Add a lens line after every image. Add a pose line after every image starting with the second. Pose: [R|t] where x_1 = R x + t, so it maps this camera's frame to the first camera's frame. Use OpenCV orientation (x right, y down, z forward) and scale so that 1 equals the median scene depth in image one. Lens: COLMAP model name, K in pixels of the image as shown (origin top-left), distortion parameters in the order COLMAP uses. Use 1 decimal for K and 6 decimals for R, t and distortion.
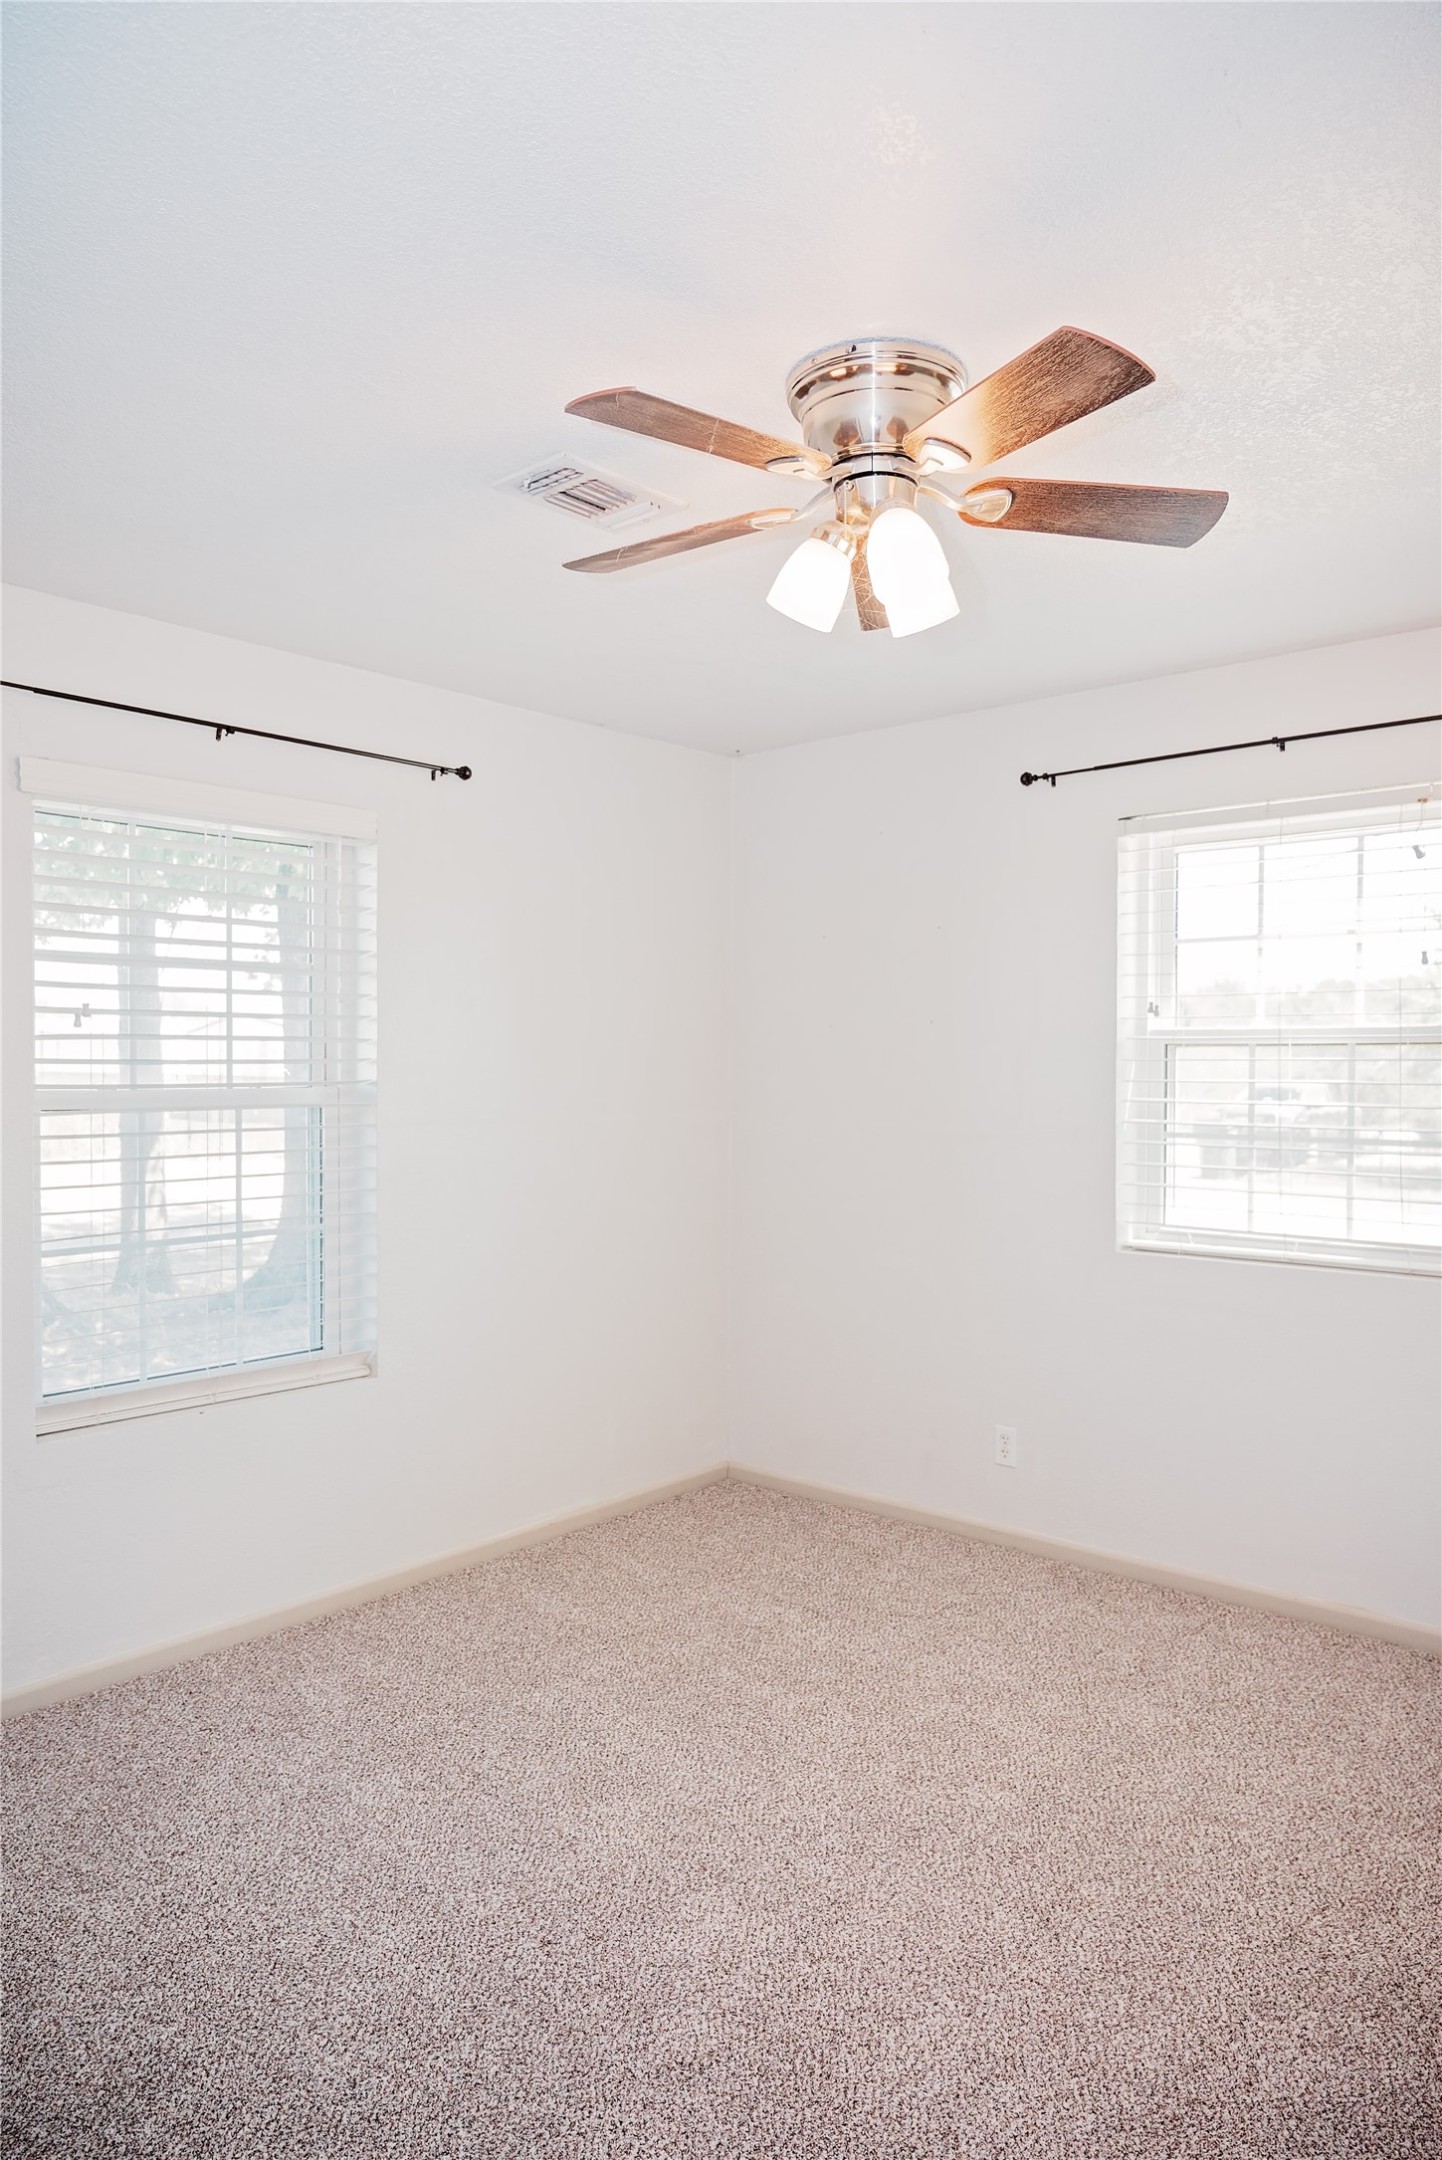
lens RADIAL K [[1445.4, 0, 707.5], [0, 1445.4, 1085.7], [0, 0, 1]] dist [-0.003531, 0.000302]
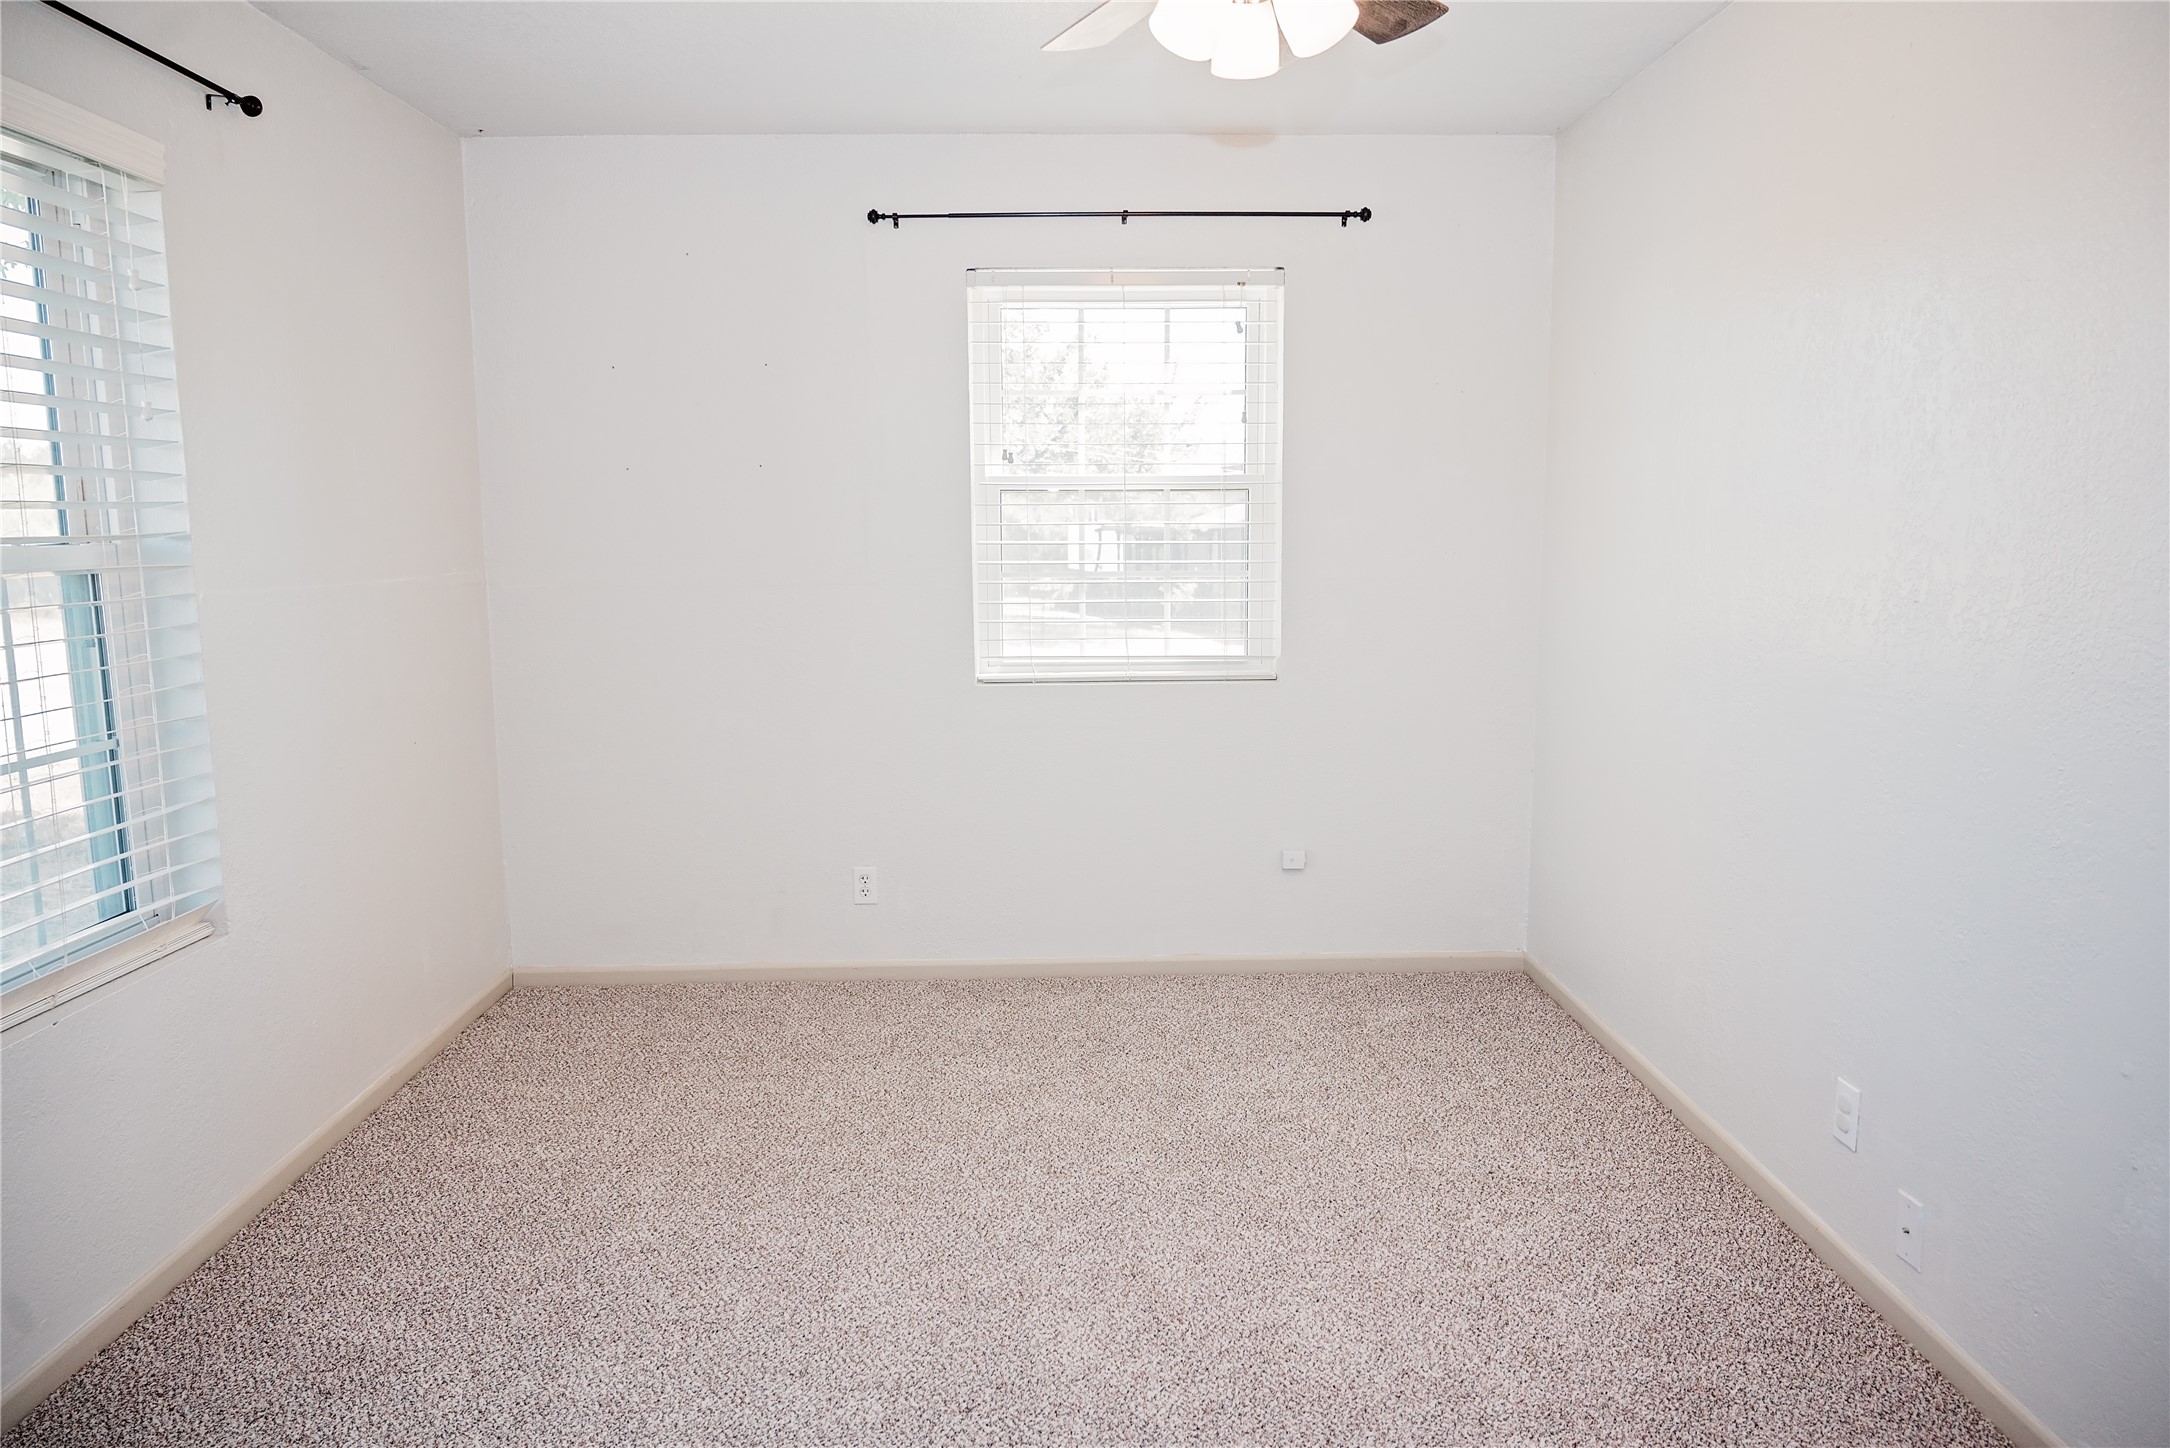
lens RADIAL K [[1452.1, 0, 1033.8], [0, 1452.1, 748.1], [0, 0, 1]] dist [-0.003531, 0.000302]
pose [[0.733266, -0.109405, 0.671083, -0.417380], [0.019737, 0.989979, 0.139828, 0.009940], [-0.679656, -0.089286, 0.728077, 0.182740]]
